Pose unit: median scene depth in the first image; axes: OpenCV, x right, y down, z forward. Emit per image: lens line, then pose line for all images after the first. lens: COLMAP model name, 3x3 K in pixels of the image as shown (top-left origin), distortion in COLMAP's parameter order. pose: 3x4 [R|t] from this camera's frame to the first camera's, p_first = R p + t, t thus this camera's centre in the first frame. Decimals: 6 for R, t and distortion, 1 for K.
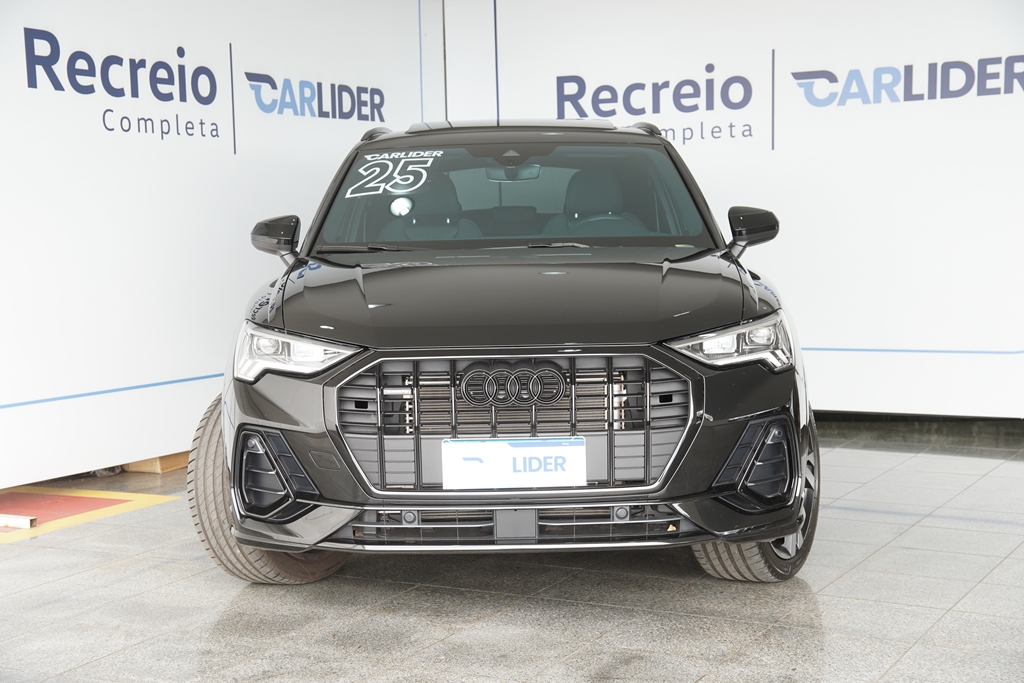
lens RADIAL K [[1577.3, 0, 517.7], [0, 1577.3, 341.4], [0, 0, 1]] dist [0.253363, 0.000000]
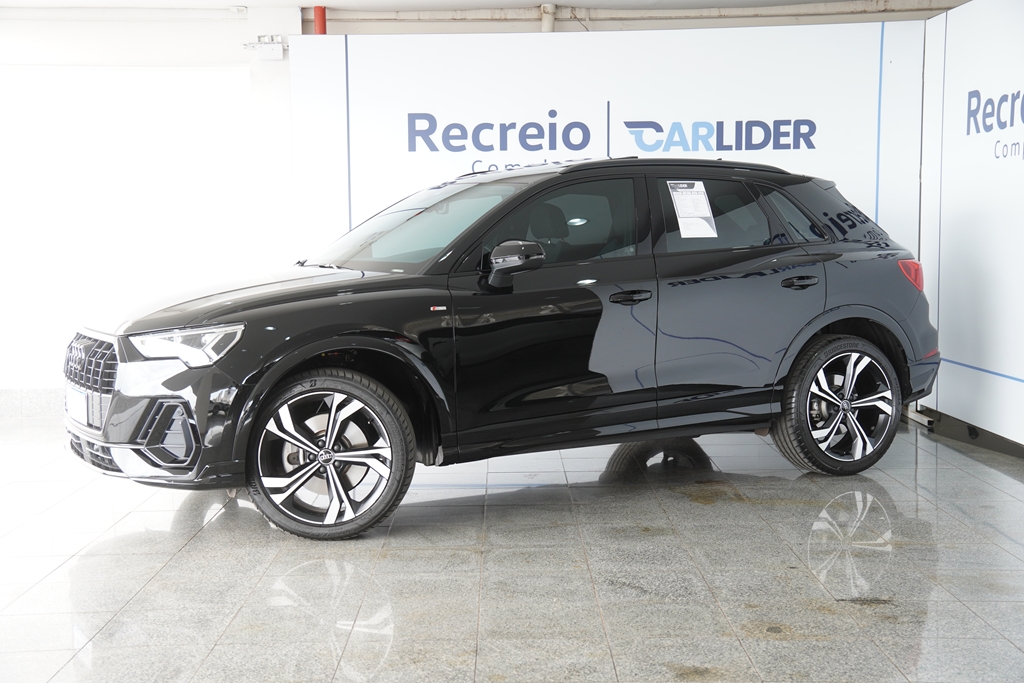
lens RADIAL K [[1352.7, 0, 509.1], [0, 1352.7, 343.3], [0, 0, 1]] dist [0.137586, 0.000000]
pose [[0.468373, 0.089083, -0.879029, 0.870618], [-0.069812, 0.995525, 0.063691, -0.061972], [0.880768, 0.031536, 0.472496, 0.467315]]
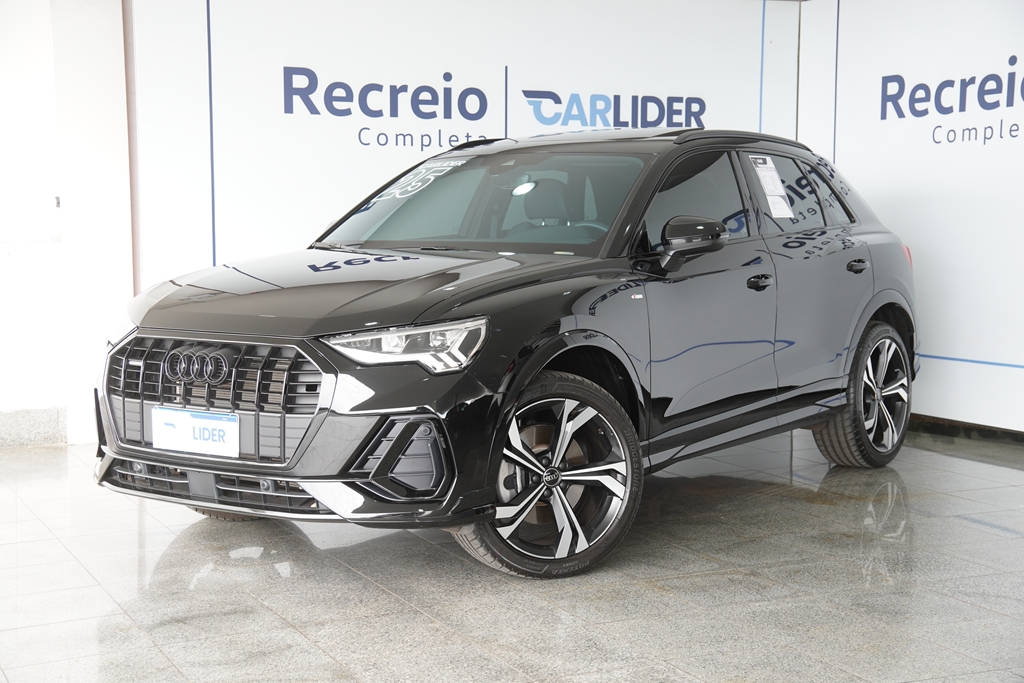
lens RADIAL K [[1487.9, 0, 511.2], [0, 1487.9, 341.2], [0, 0, 1]] dist [0.192978, 0.000000]
pose [[0.806418, 0.067335, -0.587500, 0.529571], [-0.061988, 0.997648, 0.029256, -0.023132], [0.588088, 0.012826, 0.808695, 0.152363]]
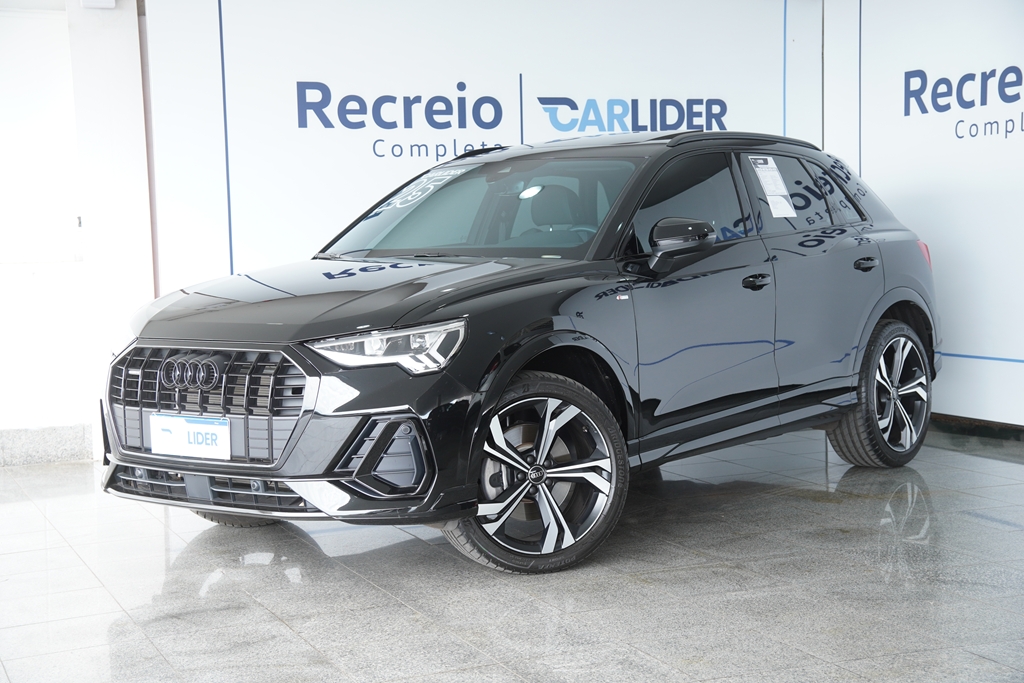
lens RADIAL K [[1568.7, 0, 508.9], [0, 1568.7, 340.4], [0, 0, 1]] dist [0.229756, 0.000000]
pose [[0.775864, 0.042425, -0.629472, 0.603804], [-0.039030, 0.999053, 0.019227, -0.018577], [0.629692, 0.009650, 0.776785, 0.132868]]
